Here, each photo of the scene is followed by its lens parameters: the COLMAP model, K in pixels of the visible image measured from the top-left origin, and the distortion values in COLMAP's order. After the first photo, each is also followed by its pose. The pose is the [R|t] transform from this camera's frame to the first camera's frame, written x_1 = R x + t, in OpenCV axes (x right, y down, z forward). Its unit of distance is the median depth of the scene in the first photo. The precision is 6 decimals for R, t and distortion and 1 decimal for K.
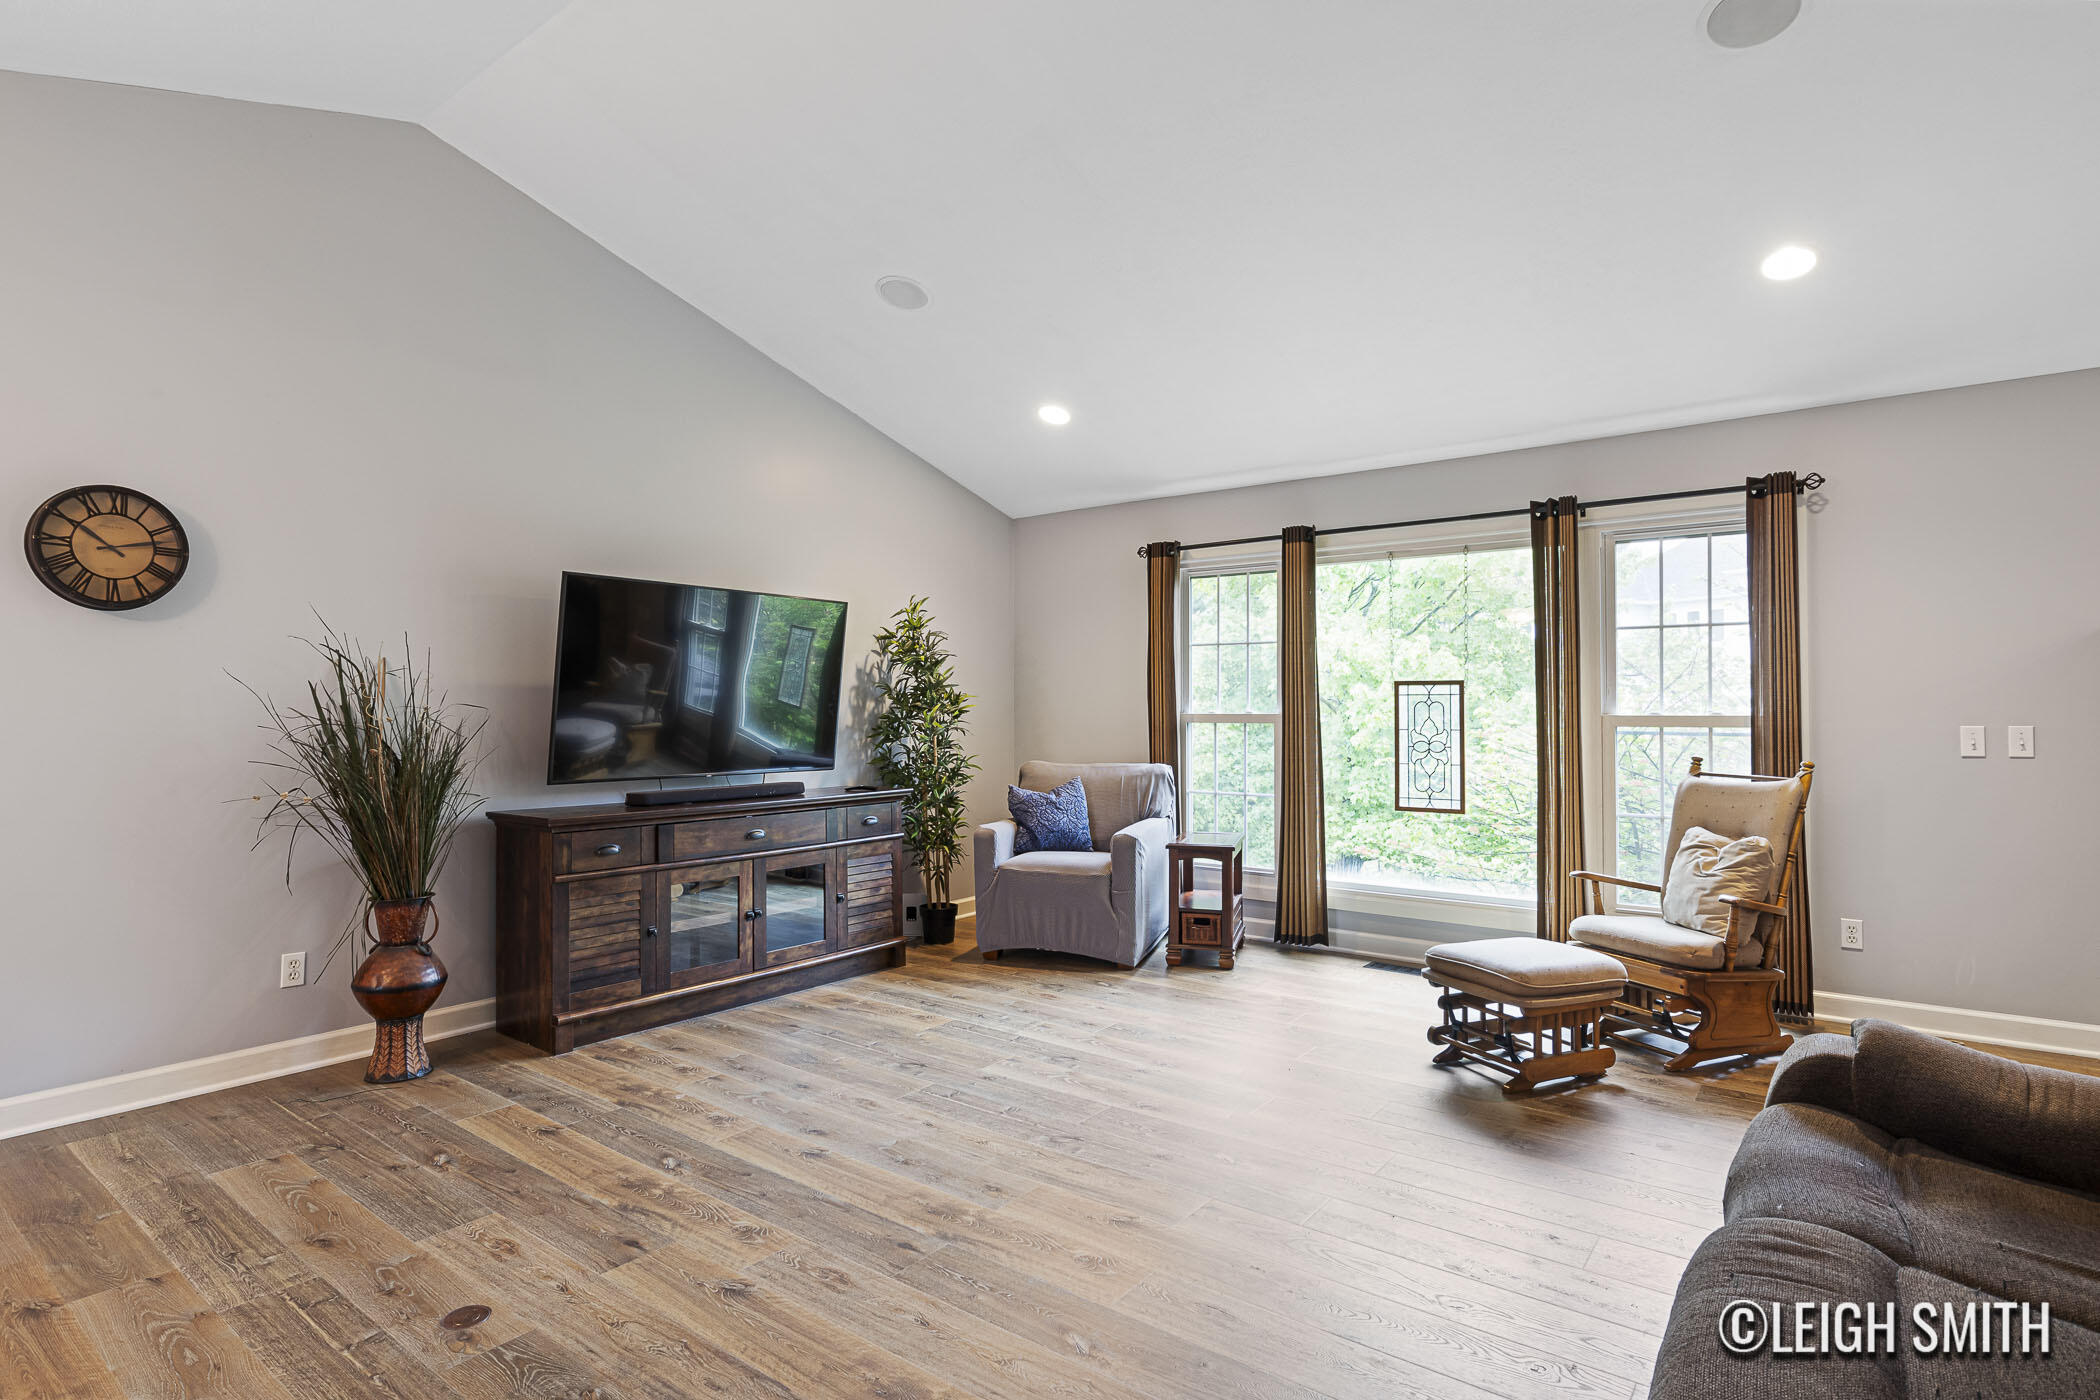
lens RADIAL K [[1059.7, 0, 1038.7], [0, 1059.7, 702.1], [0, 0, 1]] dist [-0.013290, -0.000403]
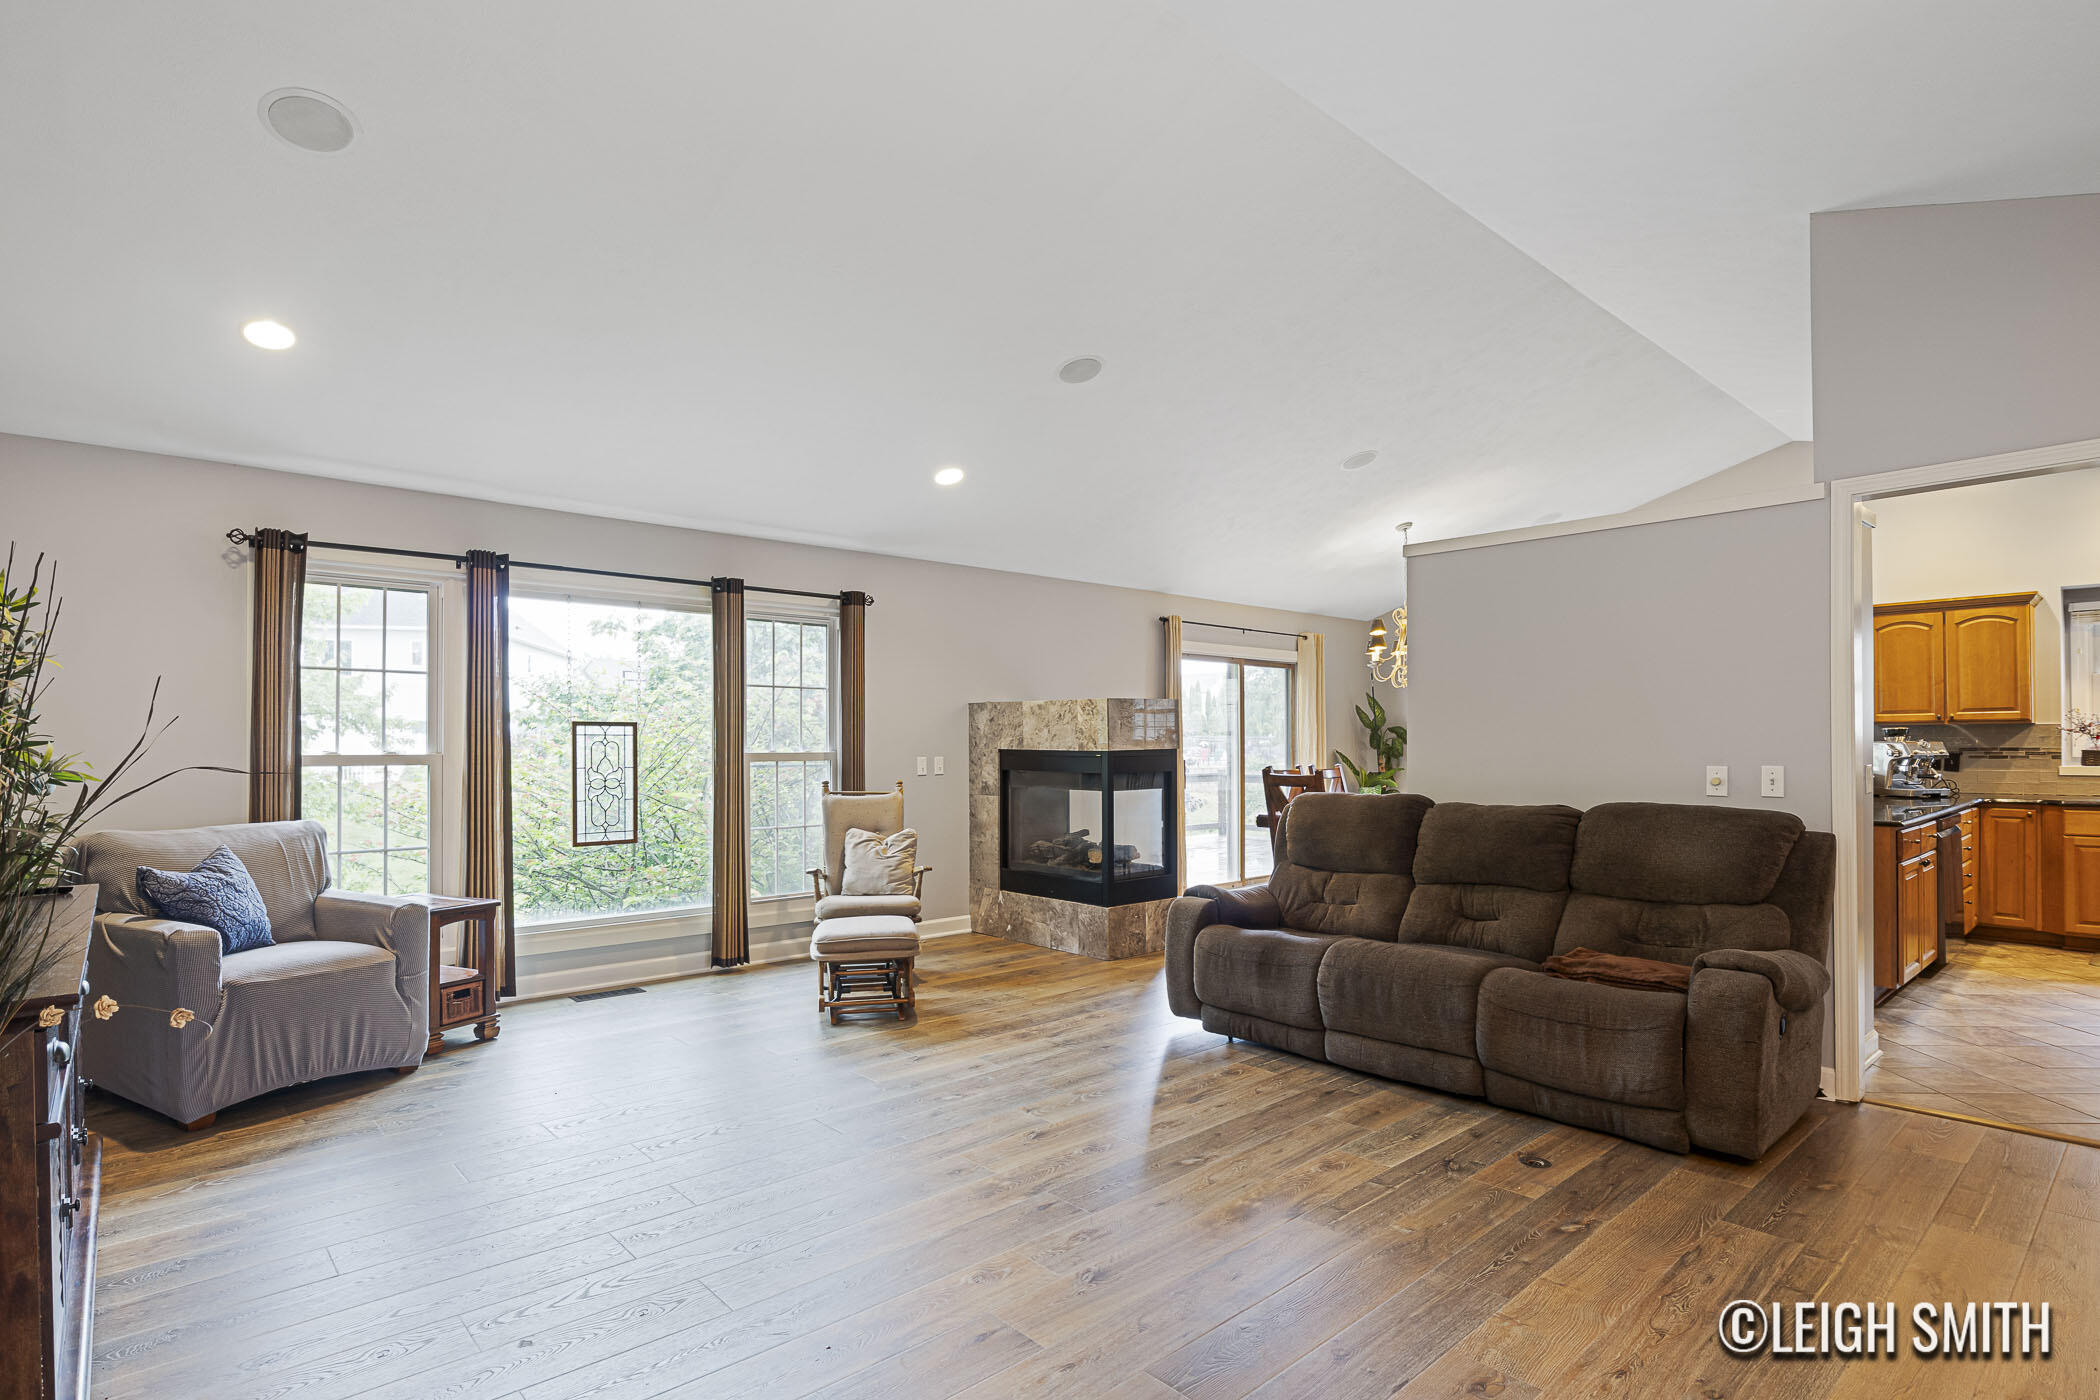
lens RADIAL K [[1059.7, 0, 1037.1], [0, 1059.7, 736.6], [0, 0, 1]] dist [-0.013290, -0.000403]
pose [[0.187696, 0.011032, 0.982165, -0.768405], [-0.001380, 0.999939, -0.010968, 0.007498], [-0.982226, 0.000703, 0.187700, 0.477066]]
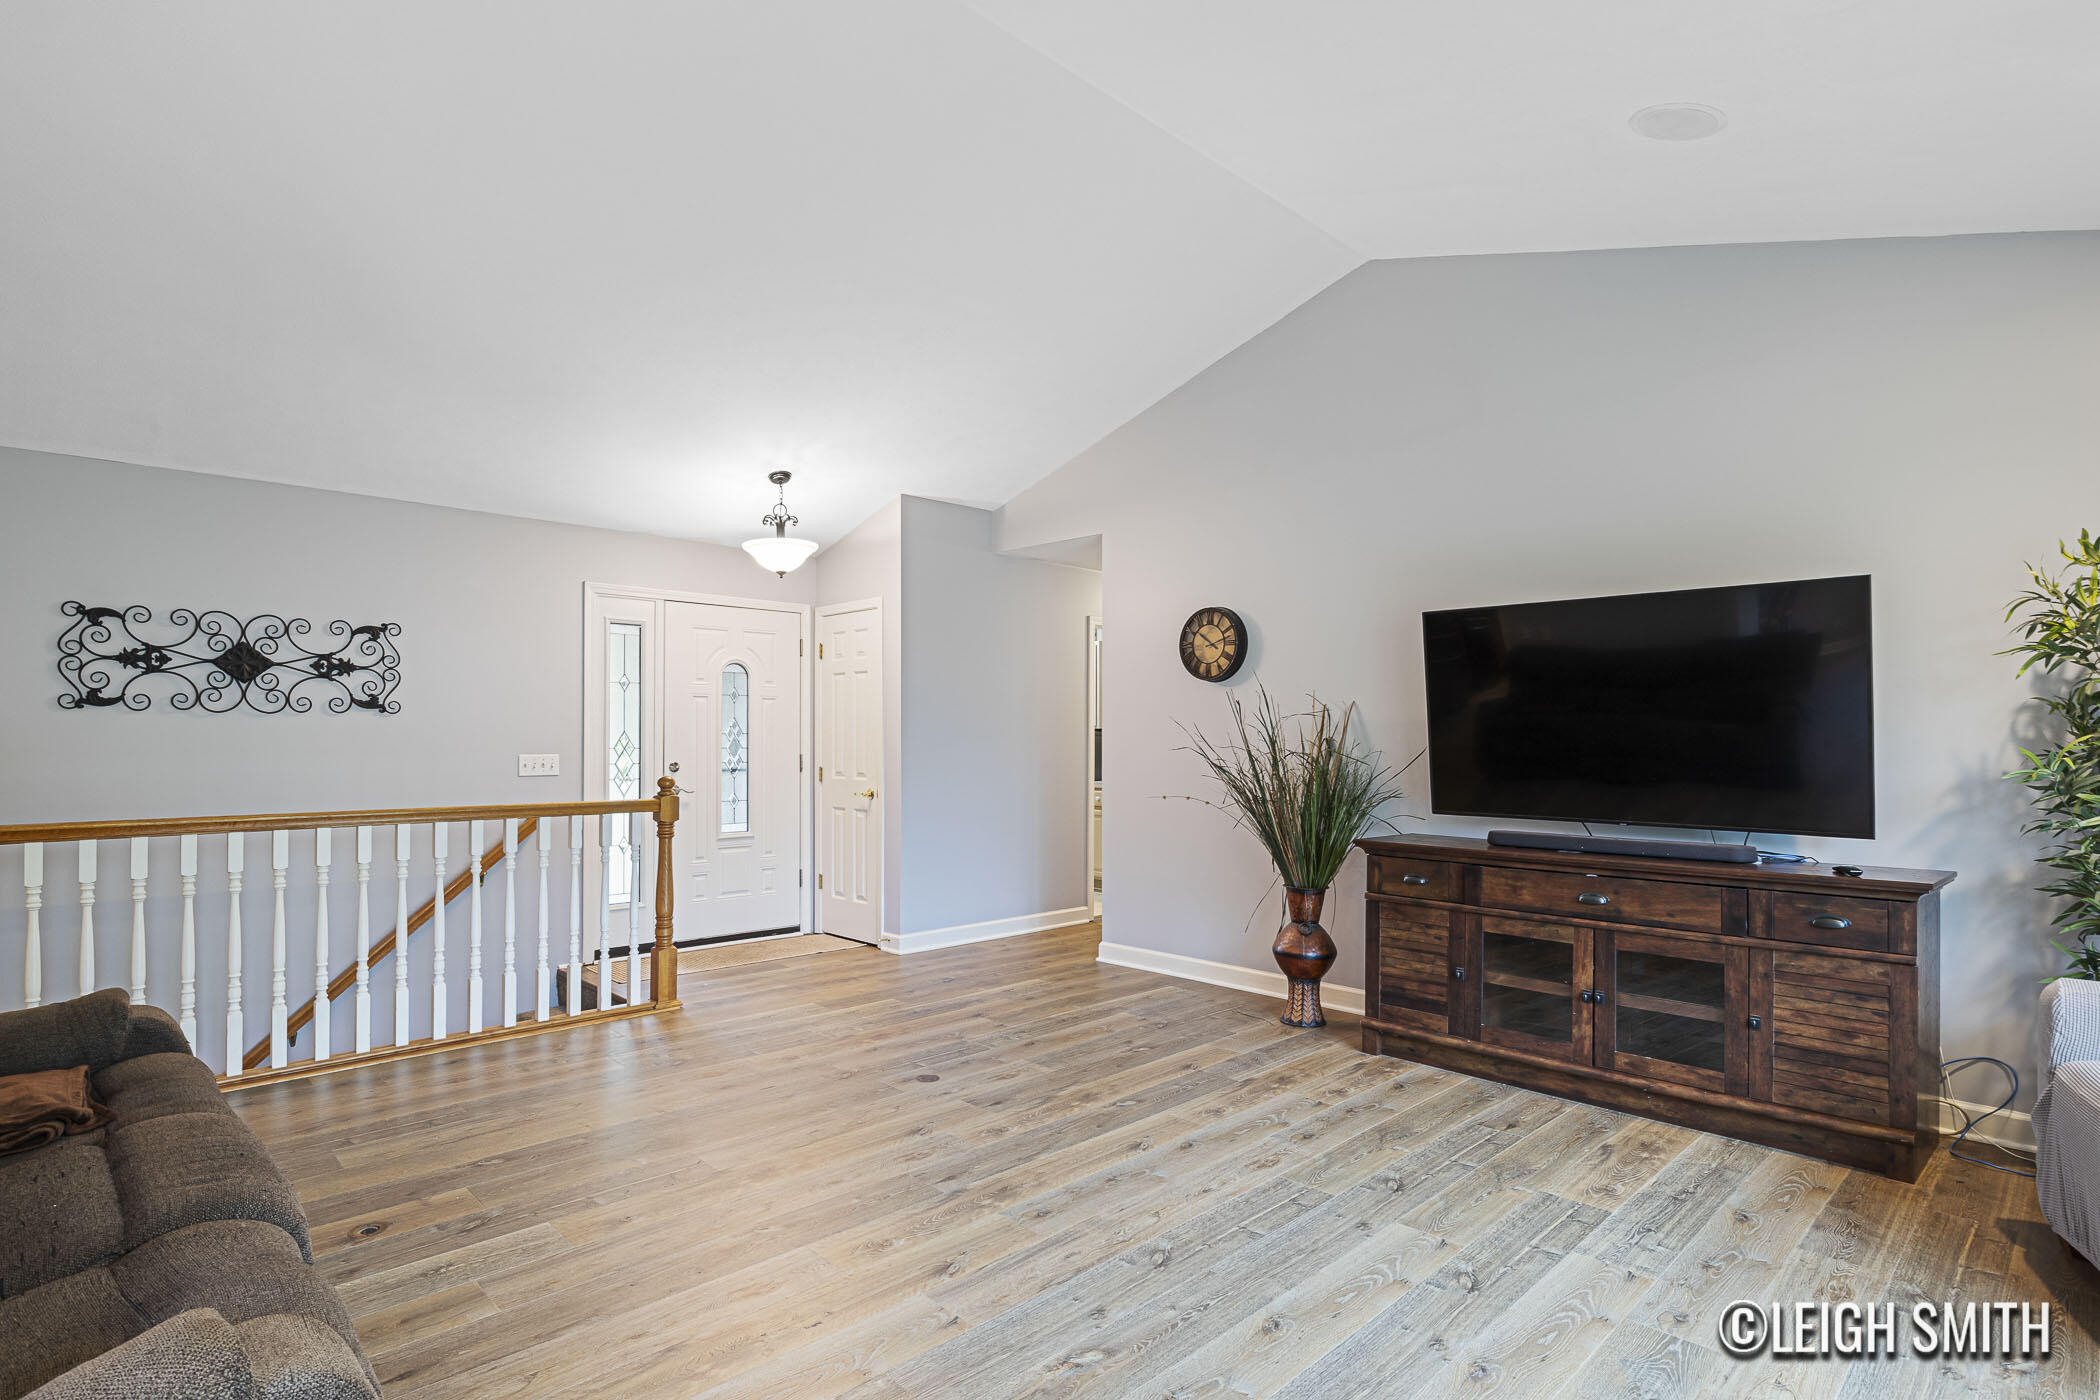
lens RADIAL K [[1059.7, 0, 1056.6], [0, 1059.7, 748.6], [0, 0, 1]] dist [-0.013290, -0.000403]
pose [[-0.133802, 0.007609, -0.990979, 0.647771], [0.002050, 0.999971, 0.007402, 0.004500], [0.991006, -0.001041, -0.133813, 0.778567]]
